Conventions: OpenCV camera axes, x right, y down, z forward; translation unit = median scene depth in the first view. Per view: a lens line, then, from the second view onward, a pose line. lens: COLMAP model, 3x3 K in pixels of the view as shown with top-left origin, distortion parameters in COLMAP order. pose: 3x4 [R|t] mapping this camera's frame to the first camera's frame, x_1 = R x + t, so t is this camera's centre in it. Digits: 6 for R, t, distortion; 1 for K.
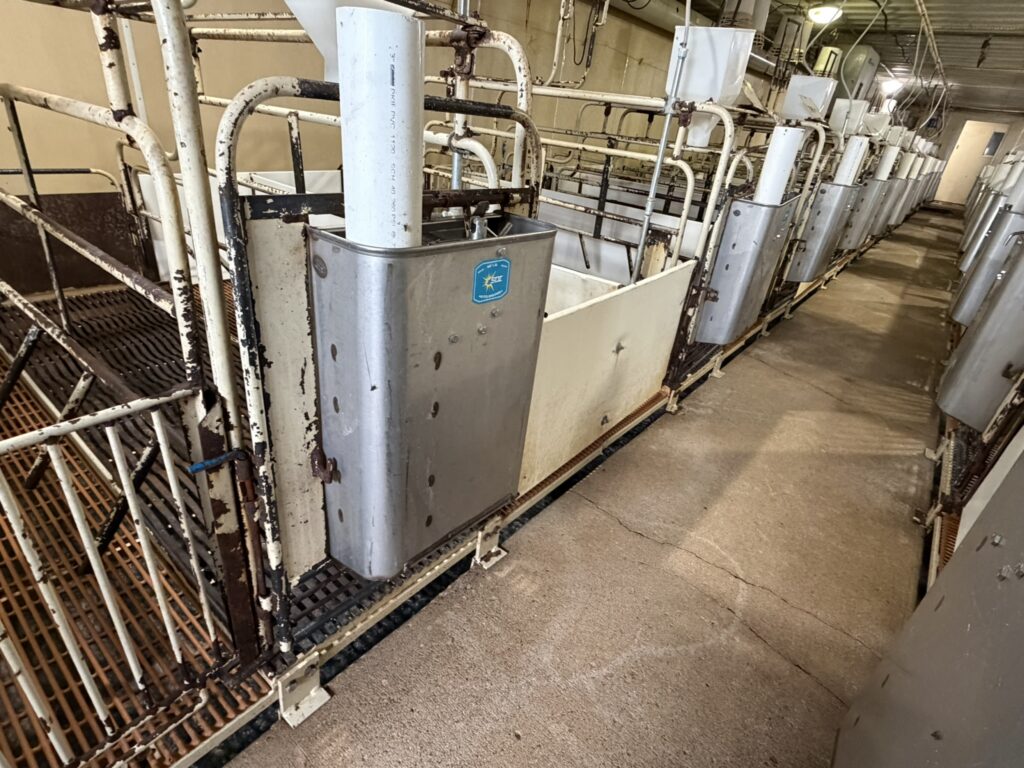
lens RADIAL K [[528.7, 0, 511.7], [0, 528.7, 386.1], [0, 0, 1]] dist [-0.000598, -0.002927]
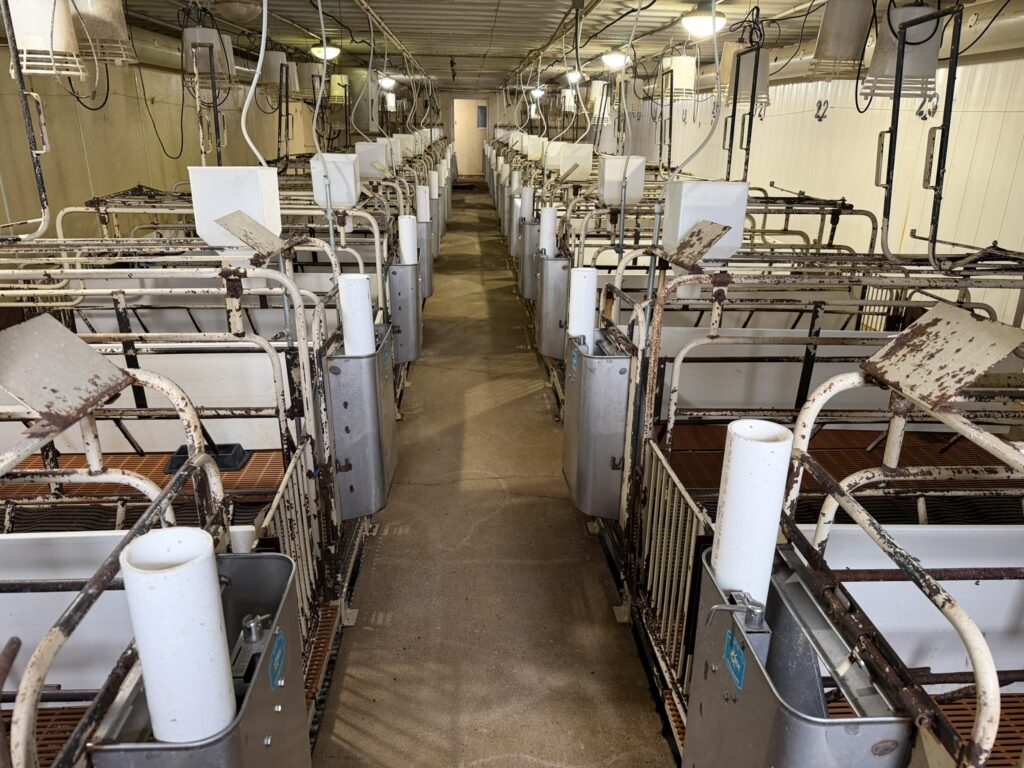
lens RADIAL K [[723.6, 0, 511.5], [0, 723.6, 384.9], [0, 0, 1]] dist [-0.003394, -0.001255]
pose [[0.734213, -0.322808, 0.597265, -0.602245], [0.371872, 0.927240, 0.044012, -0.007075], [-0.568016, 0.189793, 0.800835, -0.695891]]
